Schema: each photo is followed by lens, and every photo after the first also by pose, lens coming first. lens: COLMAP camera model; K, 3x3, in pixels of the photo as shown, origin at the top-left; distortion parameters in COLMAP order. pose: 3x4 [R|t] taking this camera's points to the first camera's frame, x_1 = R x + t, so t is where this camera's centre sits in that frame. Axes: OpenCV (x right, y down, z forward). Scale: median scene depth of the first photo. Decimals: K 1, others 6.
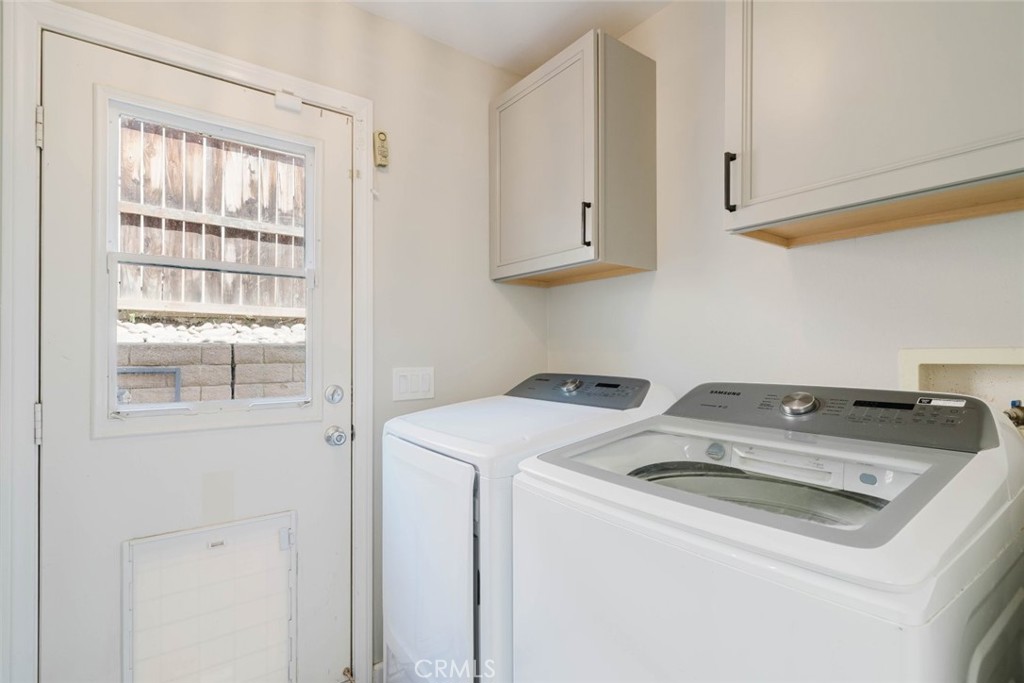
lens RADIAL K [[496.6, 0, 504.8], [0, 496.6, 347.7], [0, 0, 1]] dist [-0.002876, 0.000364]
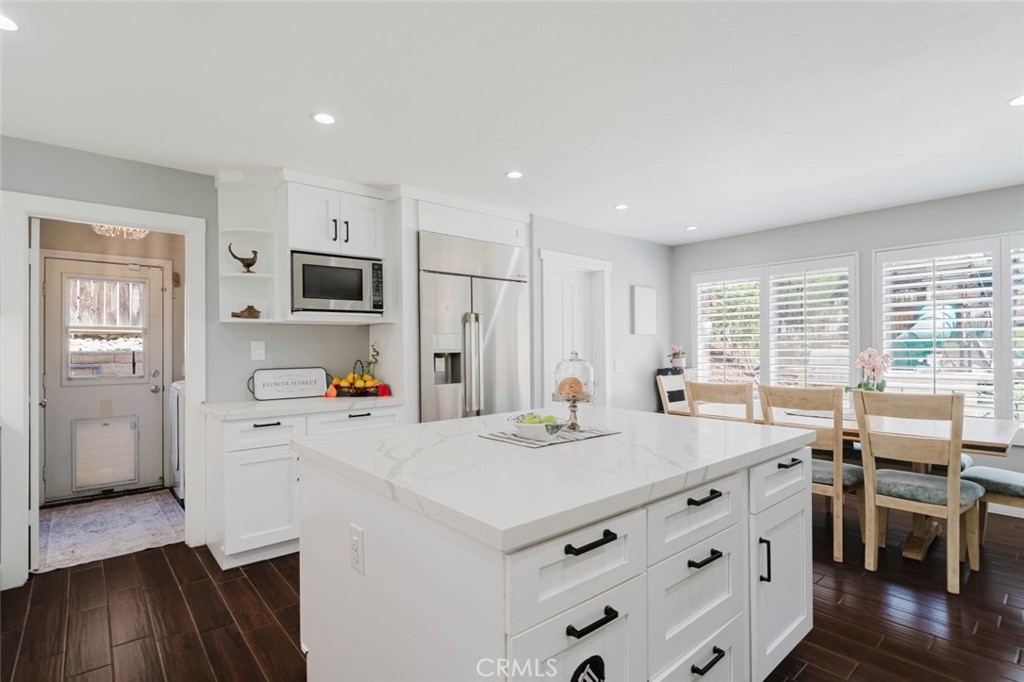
lens RADIAL K [[496.6, 0, 504.8], [0, 496.6, 347.2], [0, 0, 1]] dist [-0.002876, 0.000364]
pose [[0.997026, -0.003762, 0.076969, 0.618085], [0.003364, 0.999980, 0.005304, -0.026282], [-0.076987, -0.005030, 0.997019, -0.838891]]
